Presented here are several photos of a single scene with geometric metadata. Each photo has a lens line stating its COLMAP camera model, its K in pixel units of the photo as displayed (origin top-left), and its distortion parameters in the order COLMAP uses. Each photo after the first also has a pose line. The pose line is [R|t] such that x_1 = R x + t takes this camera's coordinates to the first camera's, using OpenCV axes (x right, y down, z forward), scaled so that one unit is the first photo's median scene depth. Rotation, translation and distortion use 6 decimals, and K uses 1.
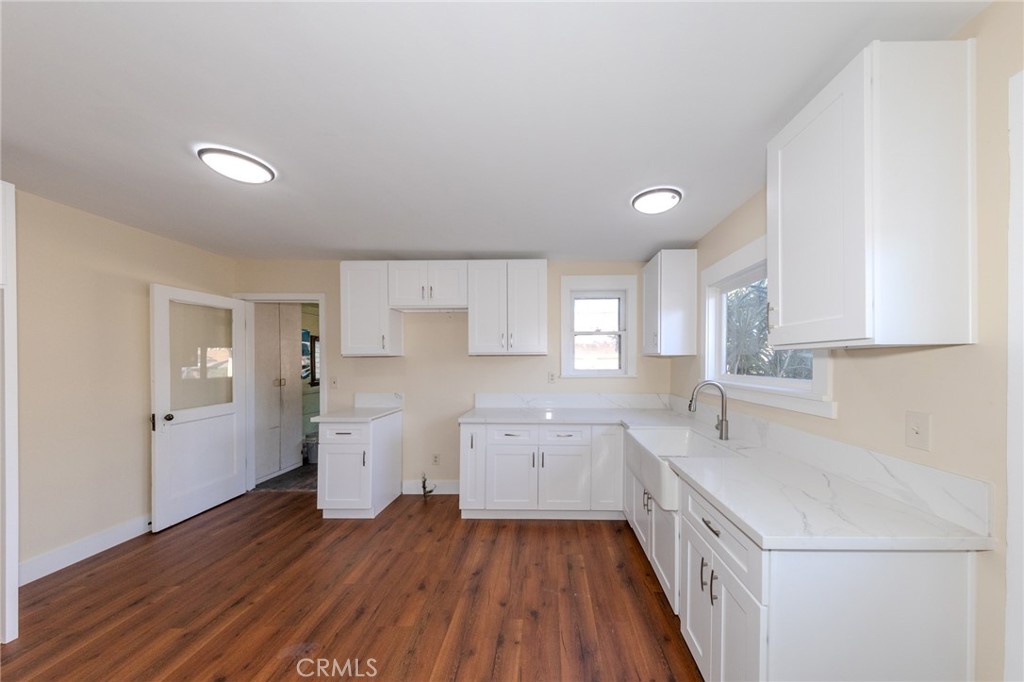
lens RADIAL K [[331.7, 0, 527.3], [0, 331.7, 358.9], [0, 0, 1]] dist [0.004779, -0.000211]
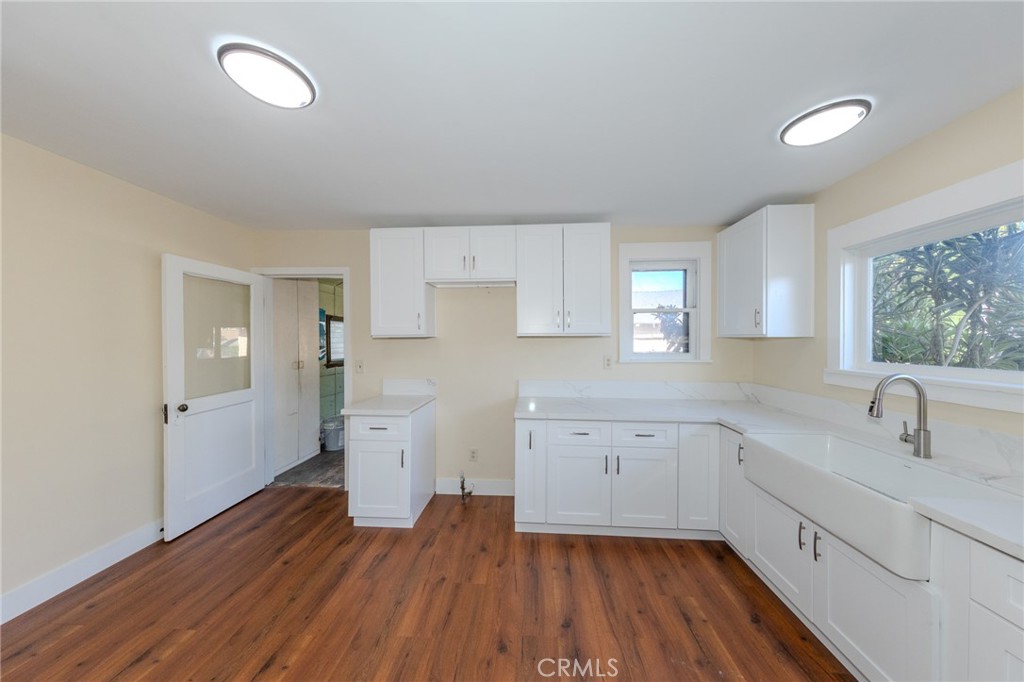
lens RADIAL K [[331.7, 0, 511.8], [0, 331.7, 340.1], [0, 0, 1]] dist [0.004779, -0.000211]
pose [[0.998927, 0.002090, -0.046255, -0.174505], [-0.001883, 0.999988, 0.004505, -0.006280], [0.046264, -0.004413, 0.998920, 0.169423]]
